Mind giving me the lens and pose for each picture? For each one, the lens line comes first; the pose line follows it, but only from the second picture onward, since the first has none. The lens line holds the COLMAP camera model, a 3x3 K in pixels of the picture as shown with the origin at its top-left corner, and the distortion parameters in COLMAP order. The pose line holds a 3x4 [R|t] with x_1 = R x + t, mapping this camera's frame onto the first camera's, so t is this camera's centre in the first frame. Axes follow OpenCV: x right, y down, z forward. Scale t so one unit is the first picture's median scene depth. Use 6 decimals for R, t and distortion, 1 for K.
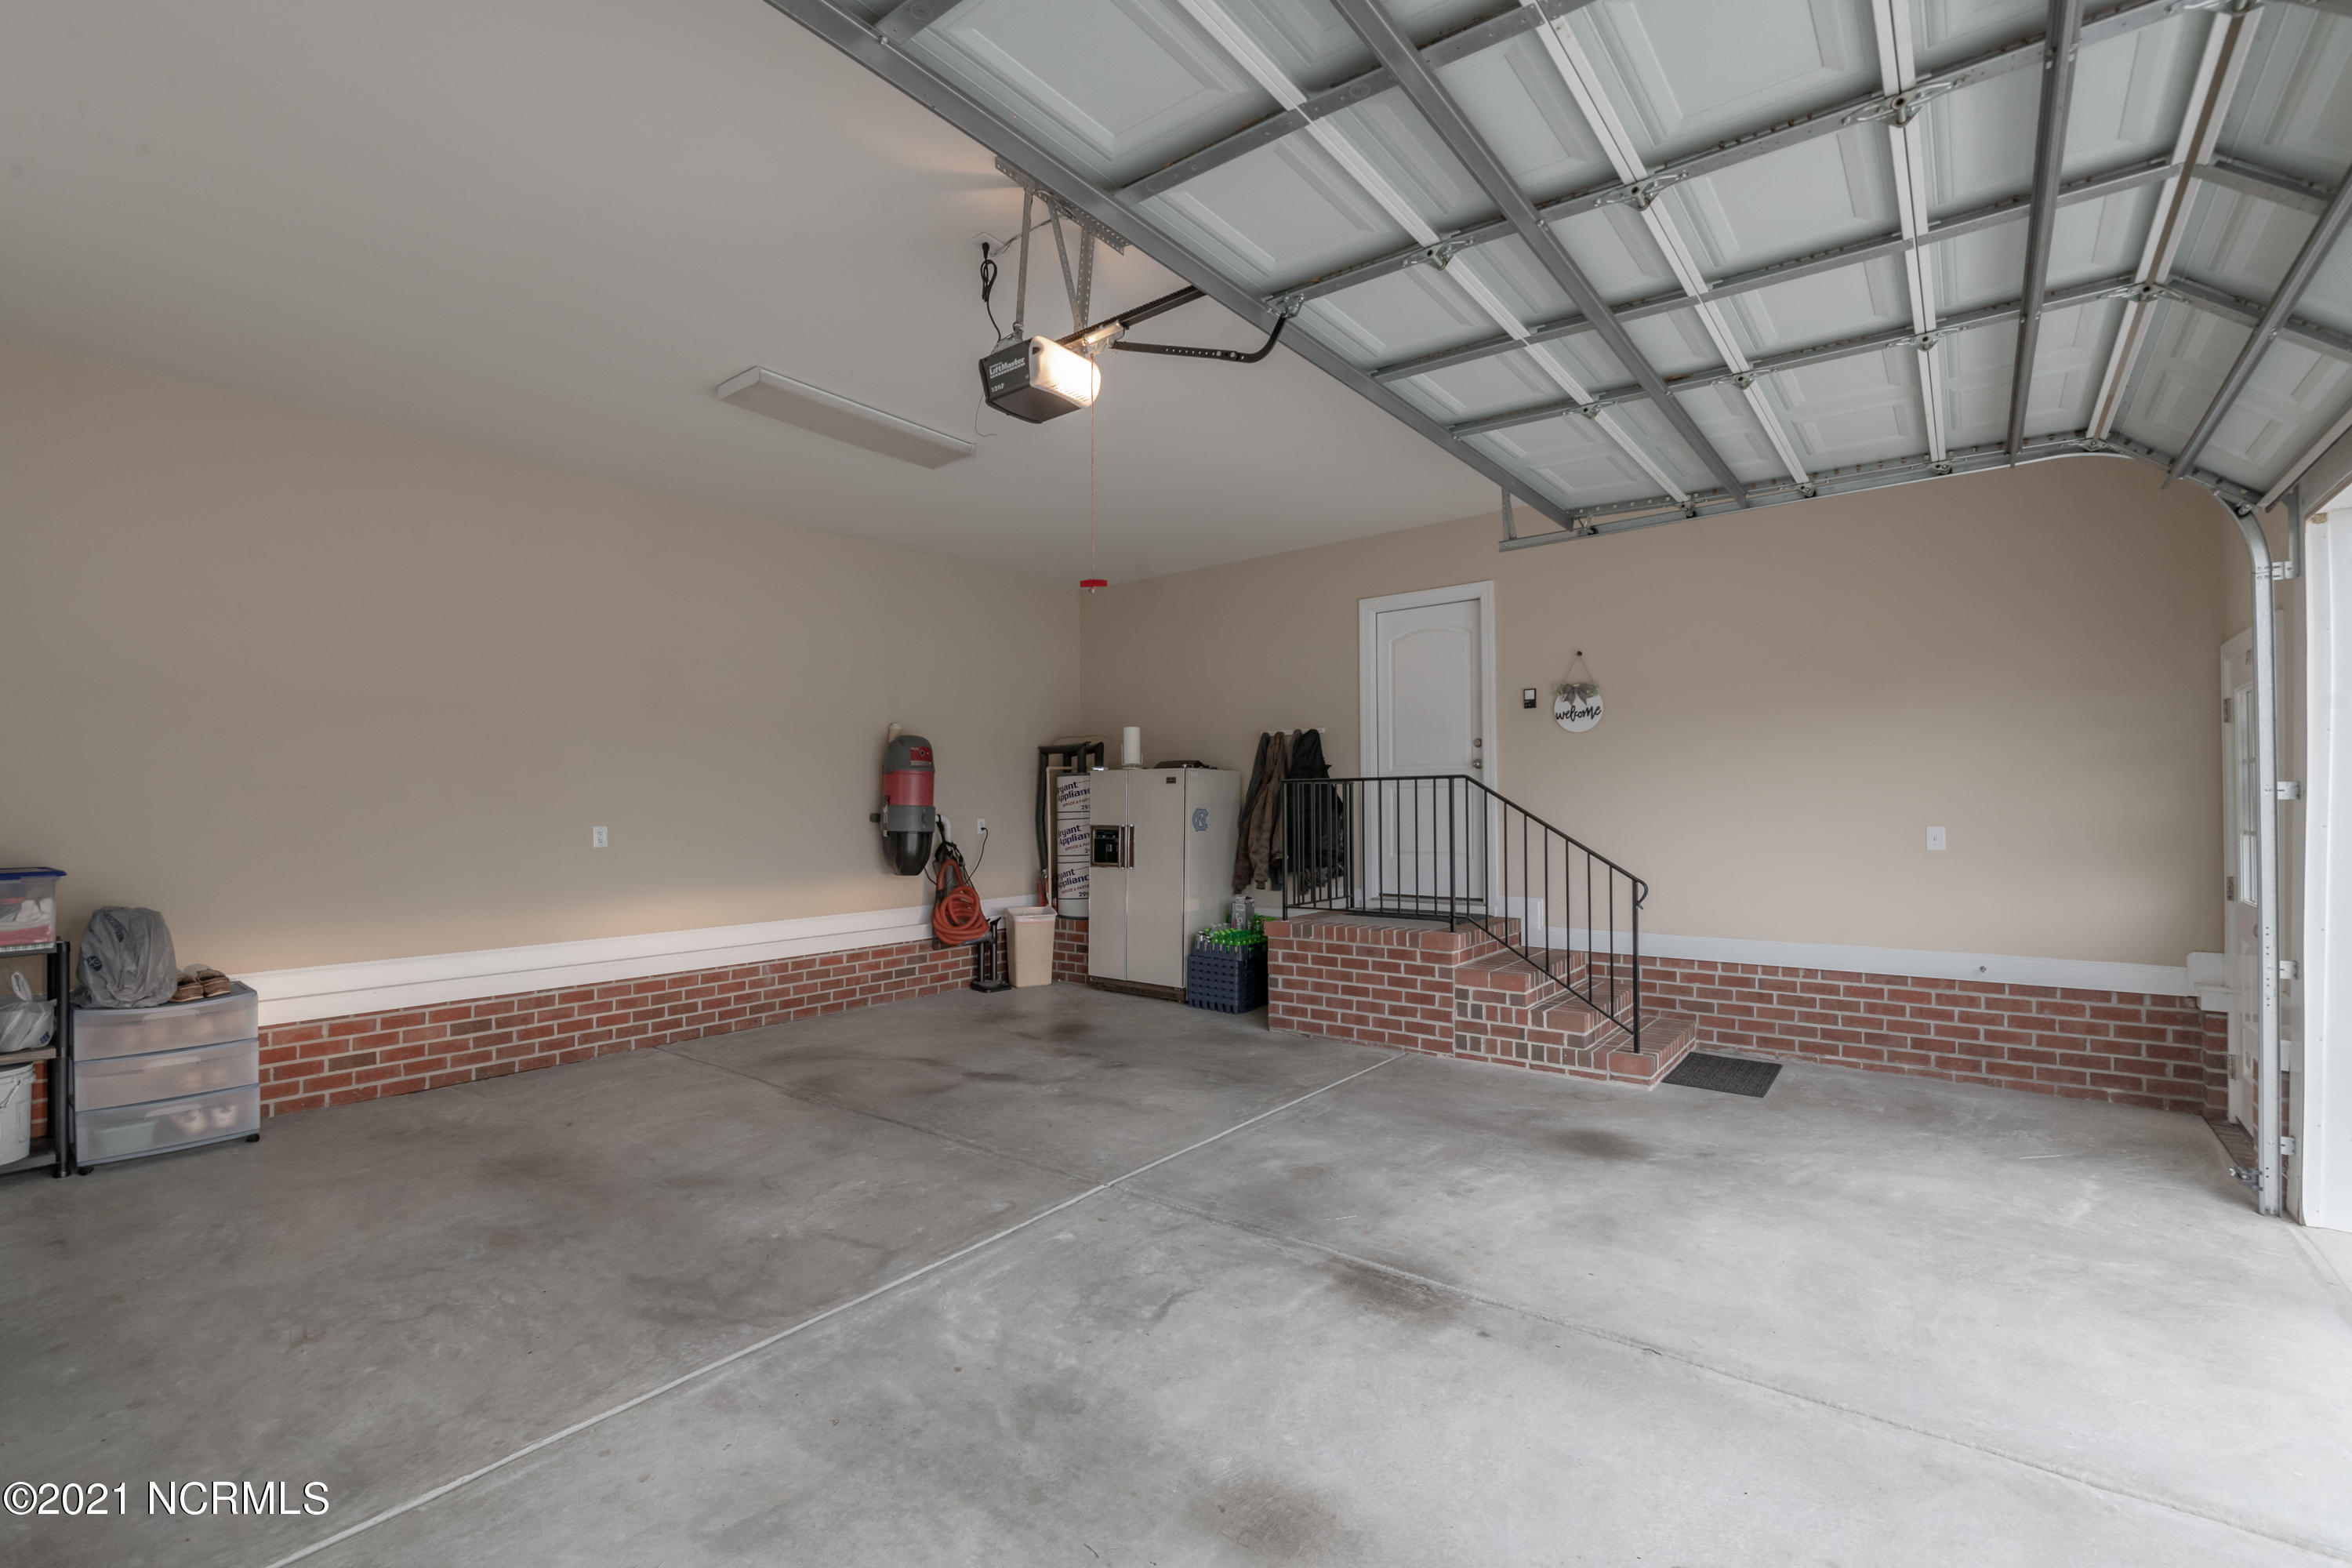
lens RADIAL K [[1015.6, 0, 1159.2], [0, 1015.6, 807.4], [0, 0, 1]] dist [0.000355, 0.000074]
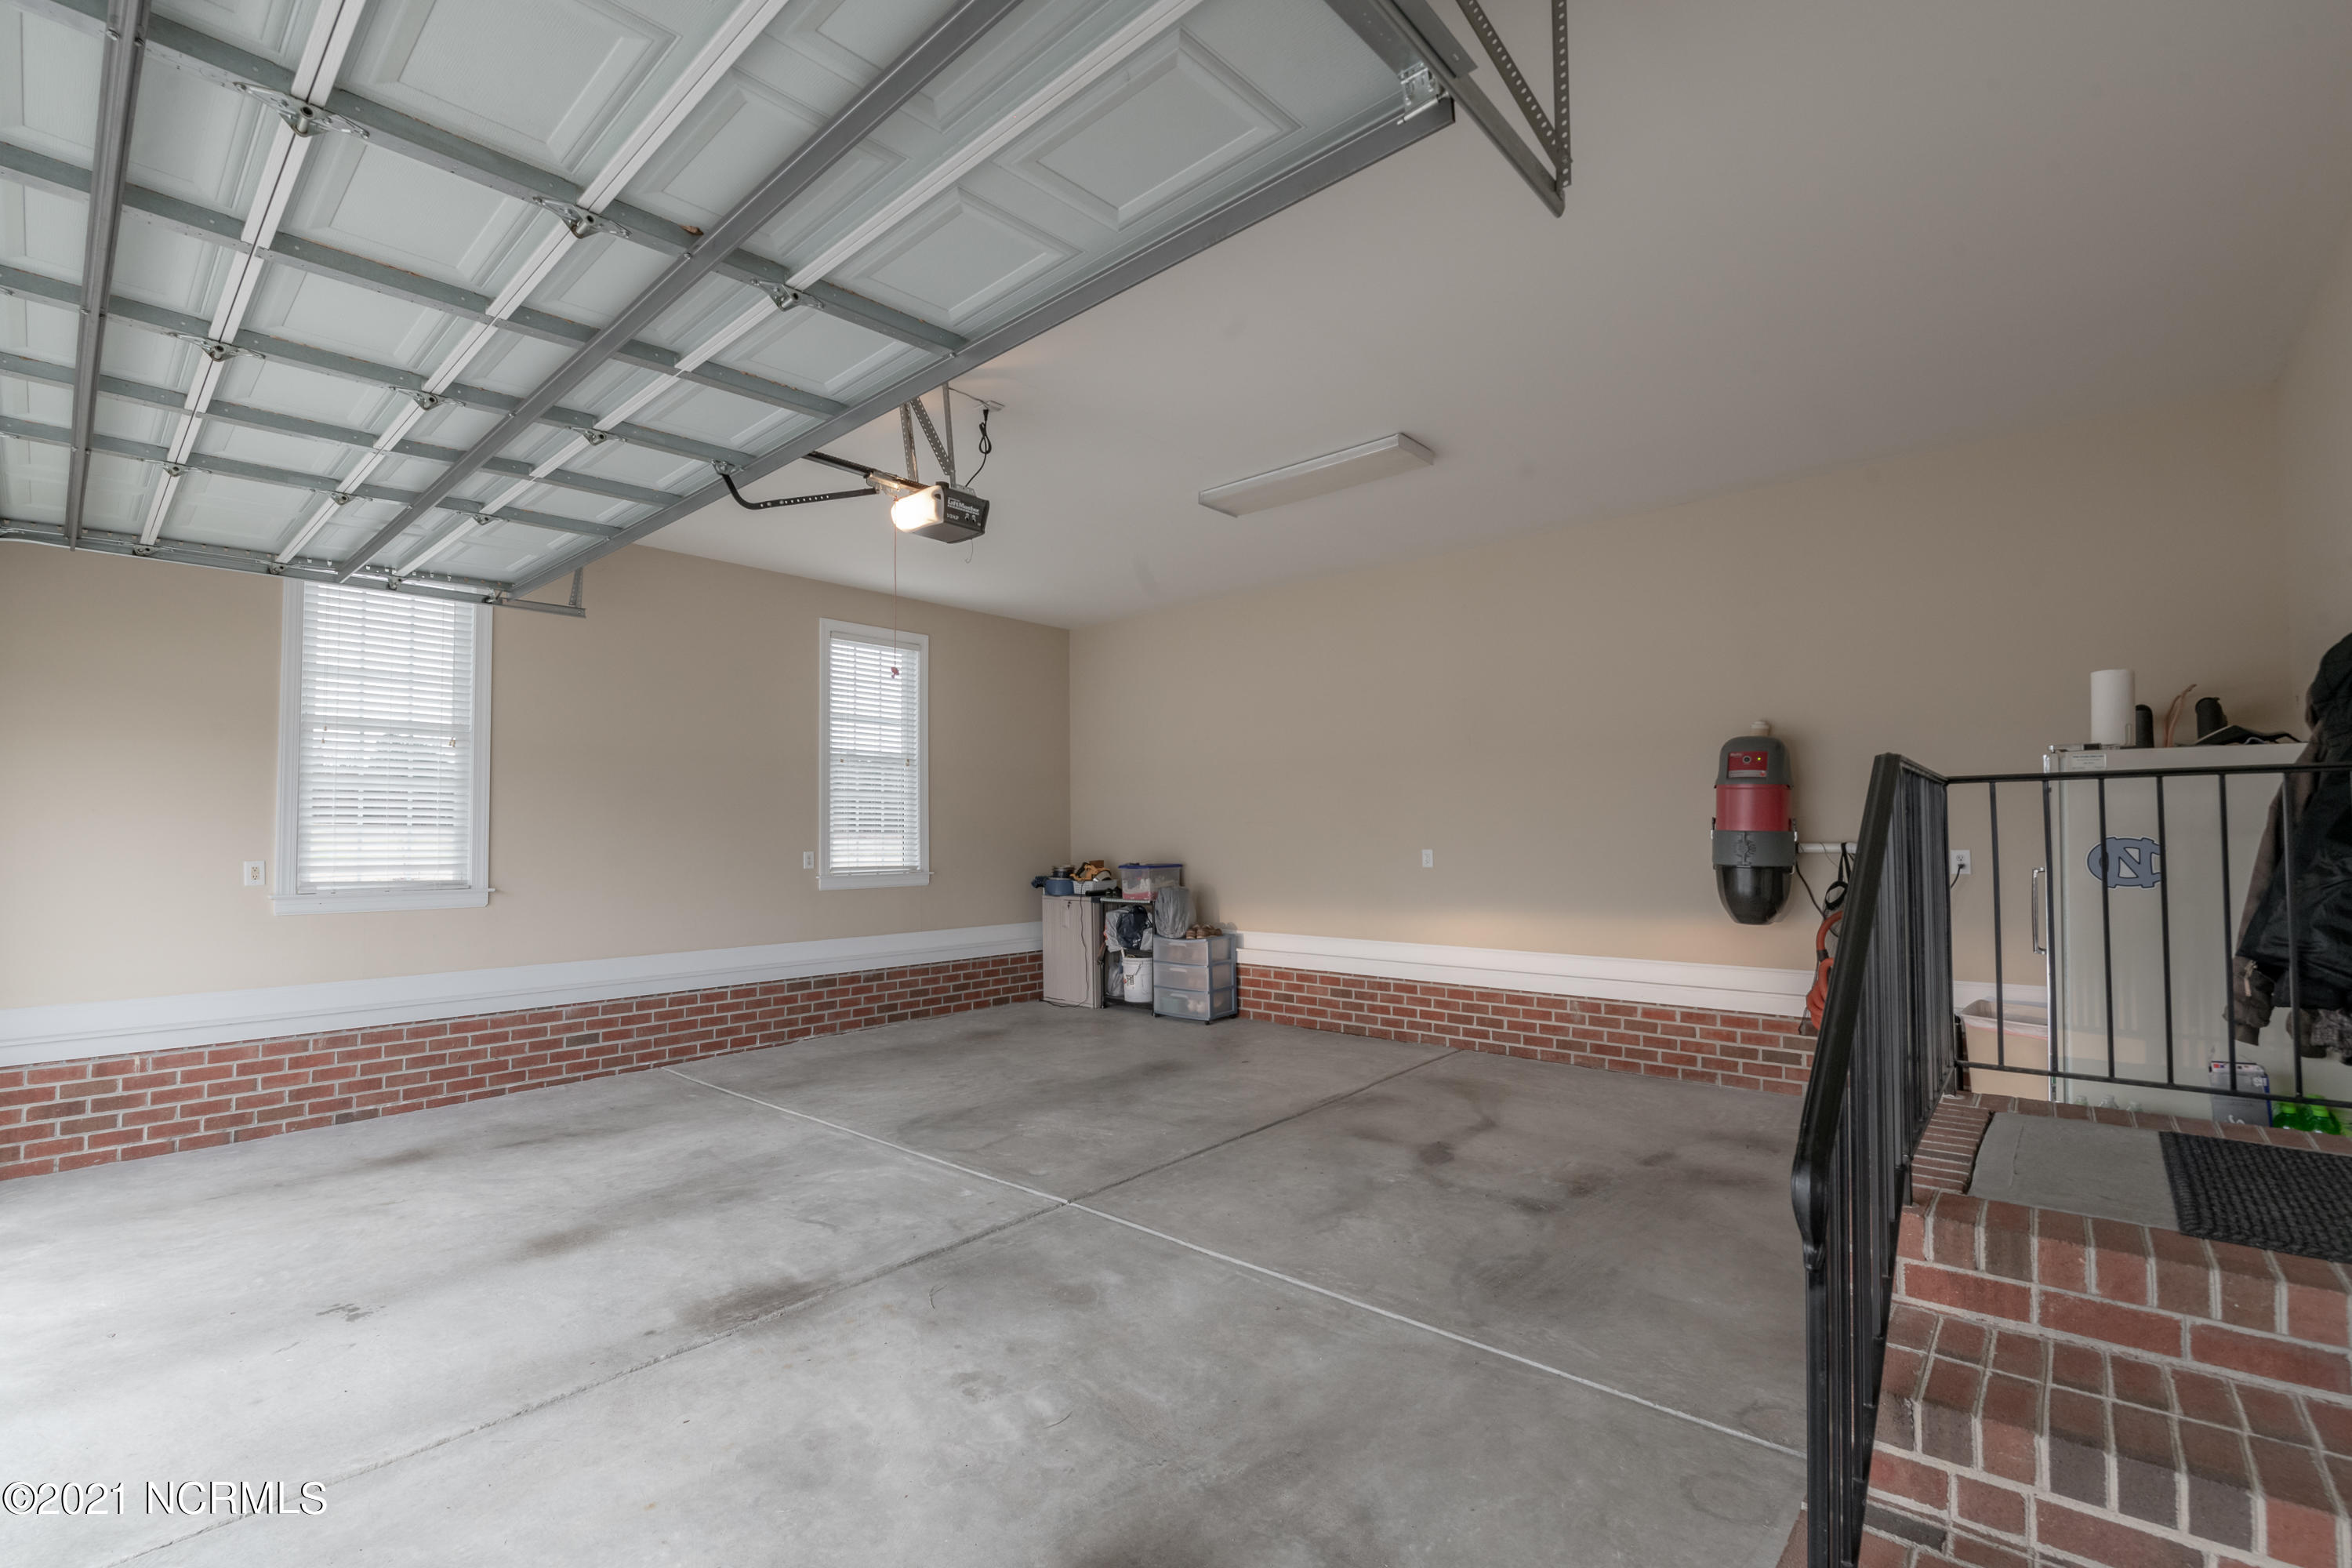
lens RADIAL K [[1015.6, 0, 1159.2], [0, 1015.6, 807.4], [0, 0, 1]] dist [0.000355, 0.000074]
pose [[-0.057973, -0.020401, -0.998110, 0.959081], [0.008691, 0.999743, -0.020939, -0.011937], [0.998280, -0.009888, -0.057781, 1.116641]]
